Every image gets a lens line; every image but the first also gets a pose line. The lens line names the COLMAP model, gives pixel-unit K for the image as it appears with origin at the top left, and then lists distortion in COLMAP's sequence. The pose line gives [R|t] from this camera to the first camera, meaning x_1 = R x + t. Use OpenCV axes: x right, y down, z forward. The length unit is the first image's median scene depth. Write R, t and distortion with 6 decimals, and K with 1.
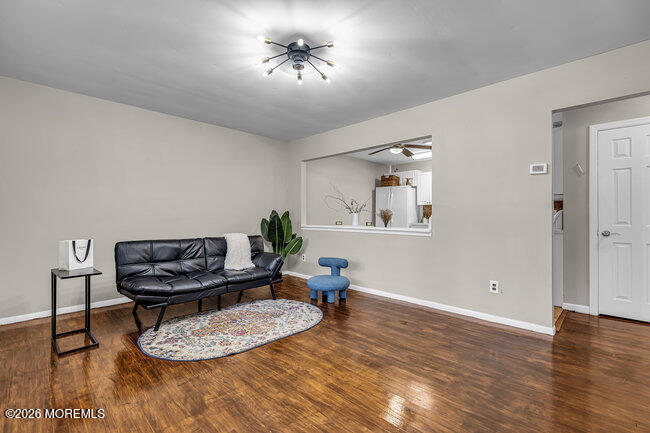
lens RADIAL K [[289.1, 0, 328.1], [0, 289.1, 216.5], [0, 0, 1]] dist [-0.018190, 0.000018]
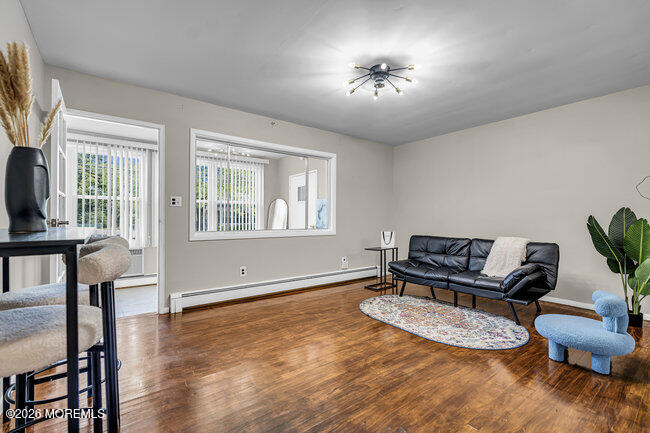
lens RADIAL K [[289.1, 0, 328.1], [0, 289.1, 216.5], [0, 0, 1]] dist [-0.018190, 0.000018]
pose [[-0.117074, -0.005015, -0.993111, 0.947599], [-0.006874, 0.999967, -0.004239, -0.002477], [0.993099, 0.006331, -0.117104, 0.827877]]
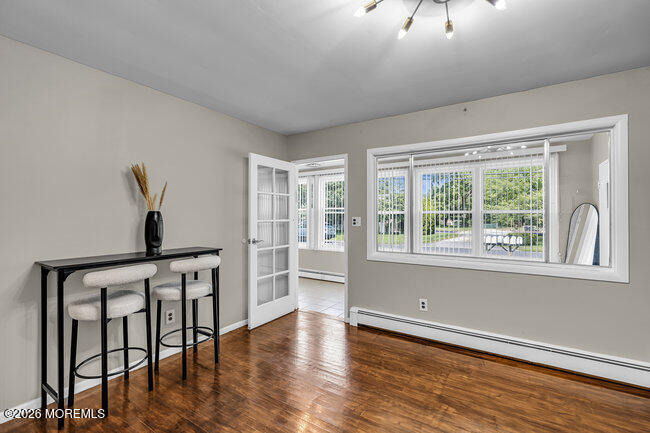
lens RADIAL K [[289.1, 0, 328.1], [0, 289.1, 216.5], [0, 0, 1]] dist [-0.018190, 0.000018]
pose [[-0.977700, -0.007087, -0.209889, 0.198682], [-0.006124, 0.999968, -0.005240, -0.084765], [0.209919, -0.003838, -0.977711, 1.308582]]
